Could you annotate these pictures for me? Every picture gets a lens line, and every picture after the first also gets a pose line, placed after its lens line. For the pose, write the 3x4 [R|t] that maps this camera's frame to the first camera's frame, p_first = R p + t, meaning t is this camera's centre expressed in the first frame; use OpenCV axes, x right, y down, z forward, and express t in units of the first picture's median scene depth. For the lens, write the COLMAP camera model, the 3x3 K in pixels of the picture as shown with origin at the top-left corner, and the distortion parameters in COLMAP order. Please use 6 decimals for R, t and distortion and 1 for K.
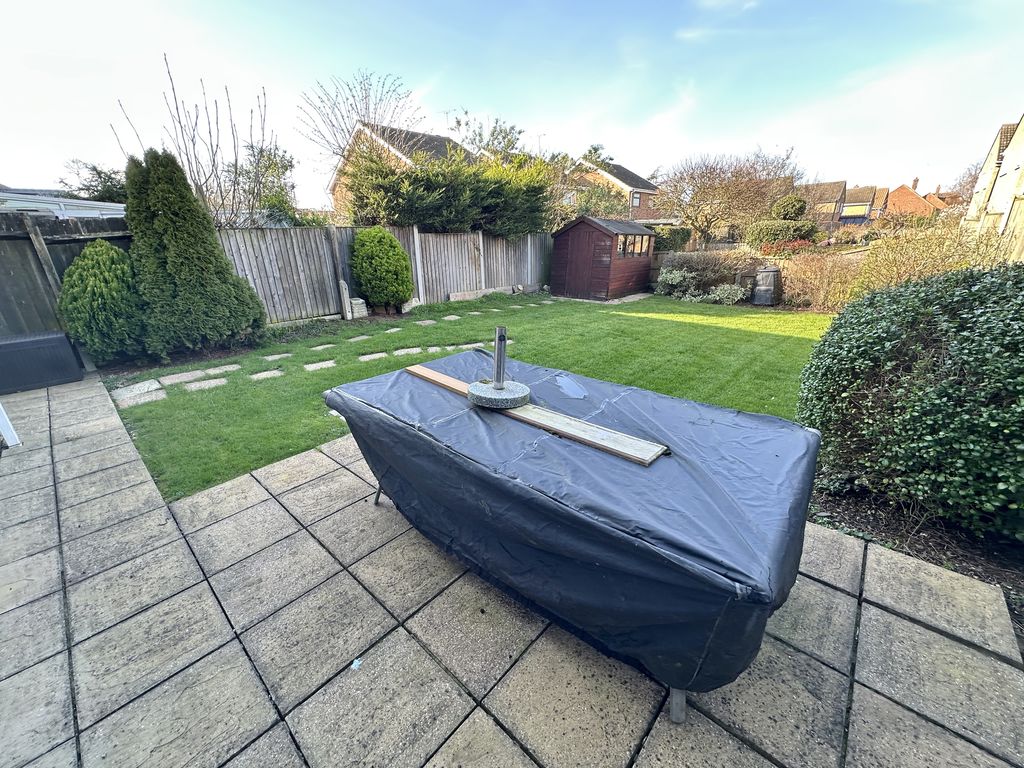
lens RADIAL K [[408.6, 0, 512.7], [0, 408.6, 388.5], [0, 0, 1]] dist [0.001572, 0.000375]
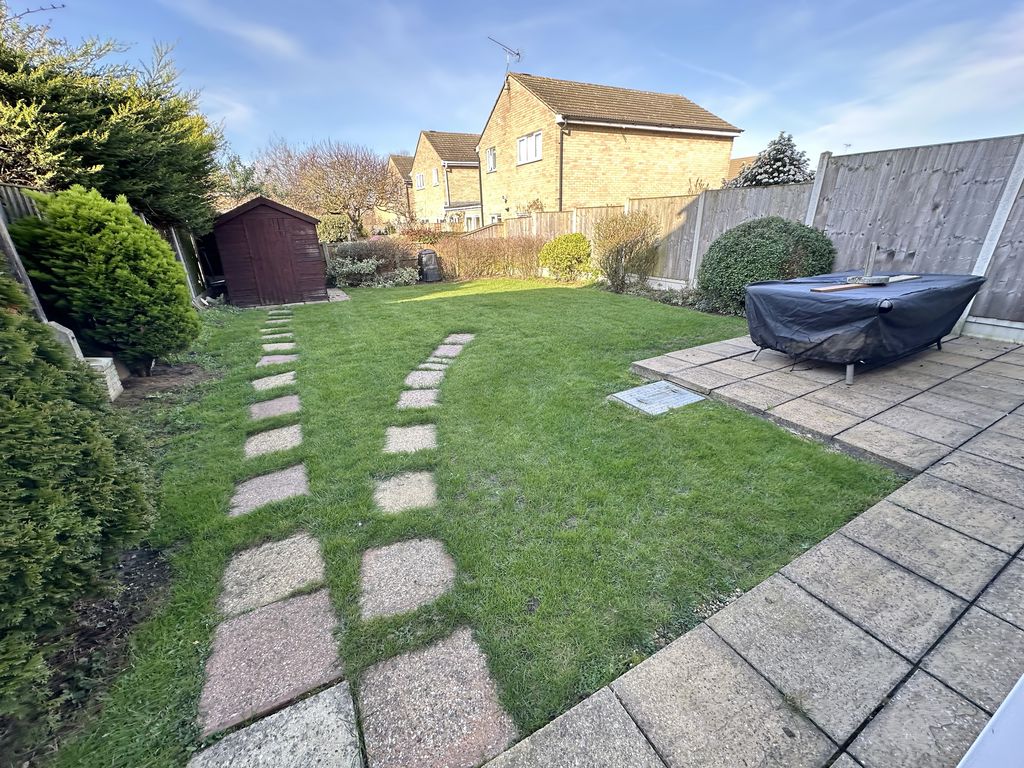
lens RADIAL K [[408.6, 0, 511.0], [0, 408.6, 381.6], [0, 0, 1]] dist [0.001572, 0.000375]
pose [[0.336922, -0.330832, 0.881495, -1.216733], [0.345590, 0.914340, 0.211068, -0.266991], [-0.875815, 0.233522, 0.422394, 0.879033]]
